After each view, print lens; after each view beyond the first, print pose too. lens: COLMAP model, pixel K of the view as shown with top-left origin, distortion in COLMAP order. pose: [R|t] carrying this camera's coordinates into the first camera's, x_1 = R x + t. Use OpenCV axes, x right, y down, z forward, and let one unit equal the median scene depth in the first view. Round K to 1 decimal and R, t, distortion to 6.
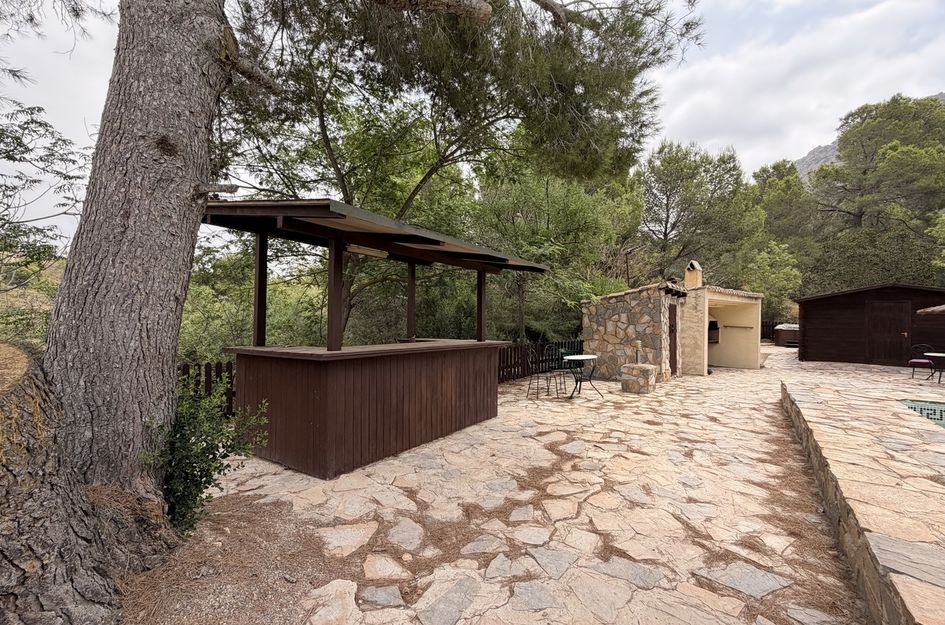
lens RADIAL K [[376.1, 0, 469.6], [0, 376.1, 314.1], [0, 0, 1]] dist [0.000619, -0.000049]
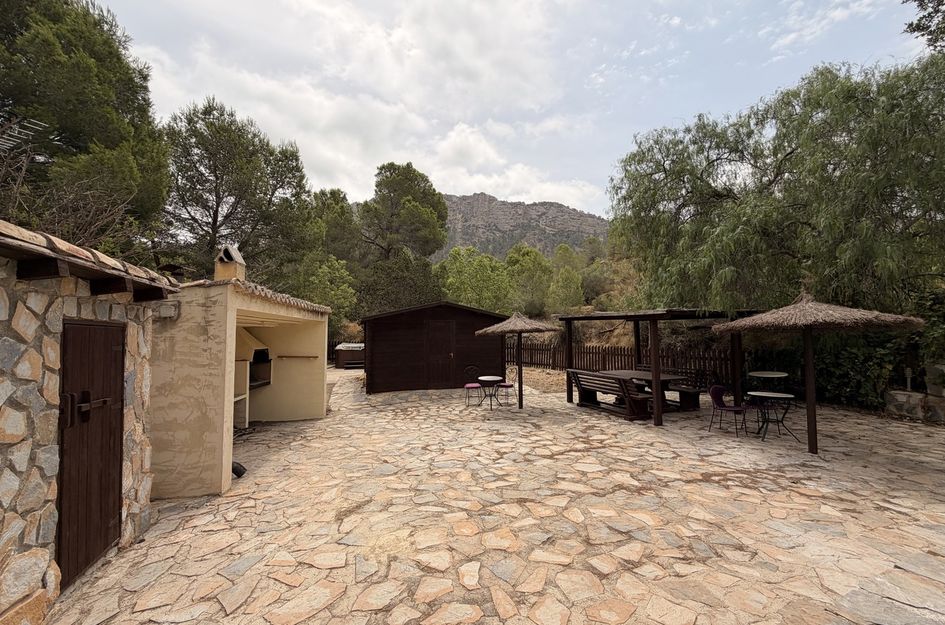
lens RADIAL K [[377.0, 0, 469.8], [0, 377.0, 314.3], [0, 0, 1]] dist [0.000211, 0.000088]
pose [[0.504081, 0.028722, 0.863179, 0.282082], [0.008932, 0.999220, -0.038465, -0.011246], [-0.863610, 0.027099, 0.503431, 0.390724]]
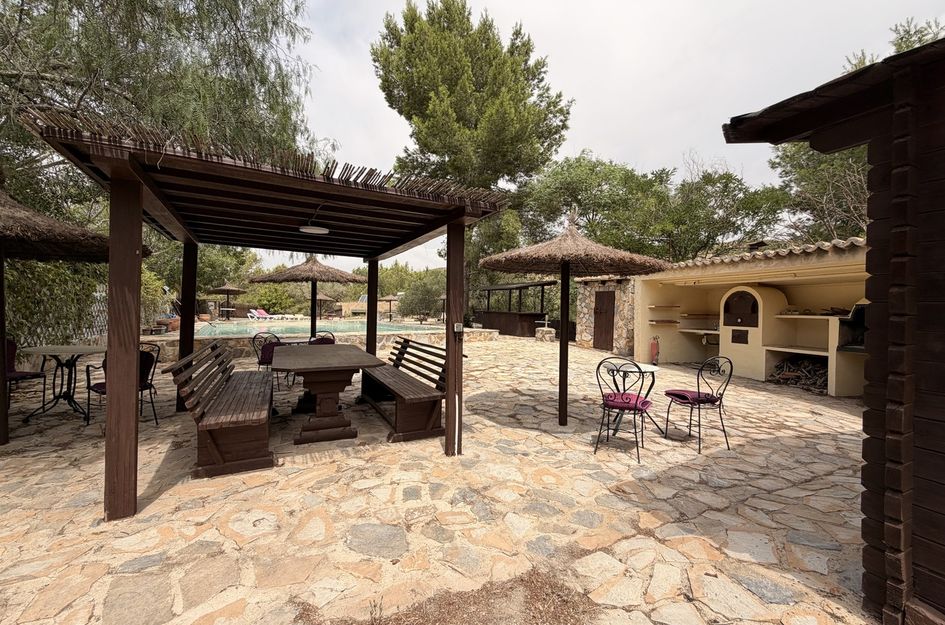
lens RADIAL K [[376.1, 0, 469.6], [0, 376.1, 314.1], [0, 0, 1]] dist [0.000619, -0.000049]
pose [[-0.367501, -0.002021, -0.930021, 1.200879], [-0.012360, 0.999920, 0.002711, 0.033034], [0.929941, 0.012491, -0.367496, 0.683218]]
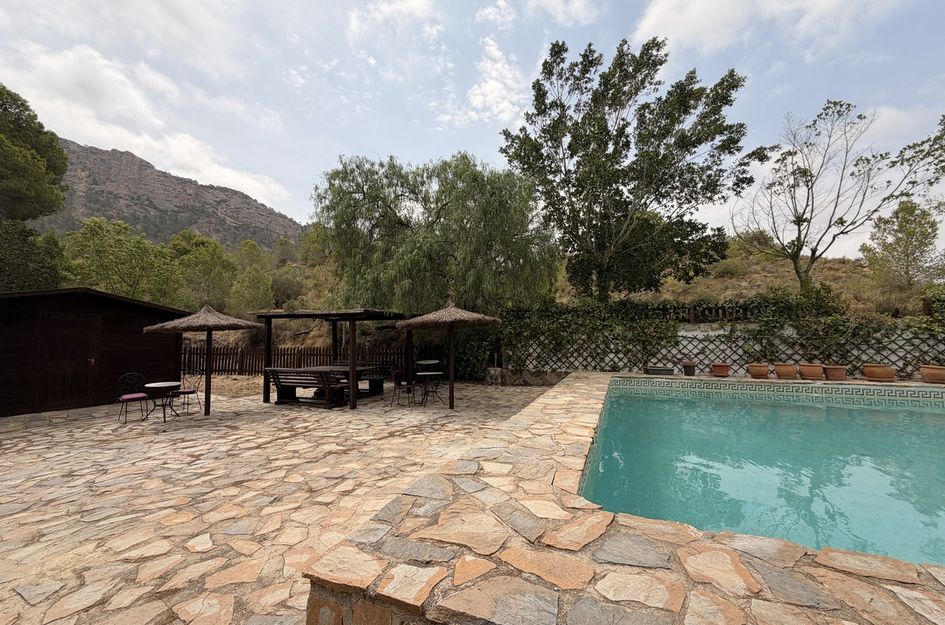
lens RADIAL K [[376.1, 0, 469.6], [0, 376.1, 314.1], [0, 0, 1]] dist [0.000619, -0.000049]
pose [[-0.253026, 0.050758, 0.966127, 0.228489], [0.005206, 0.998680, -0.051105, 0.003822], [-0.967445, -0.007901, -0.252956, 0.404753]]
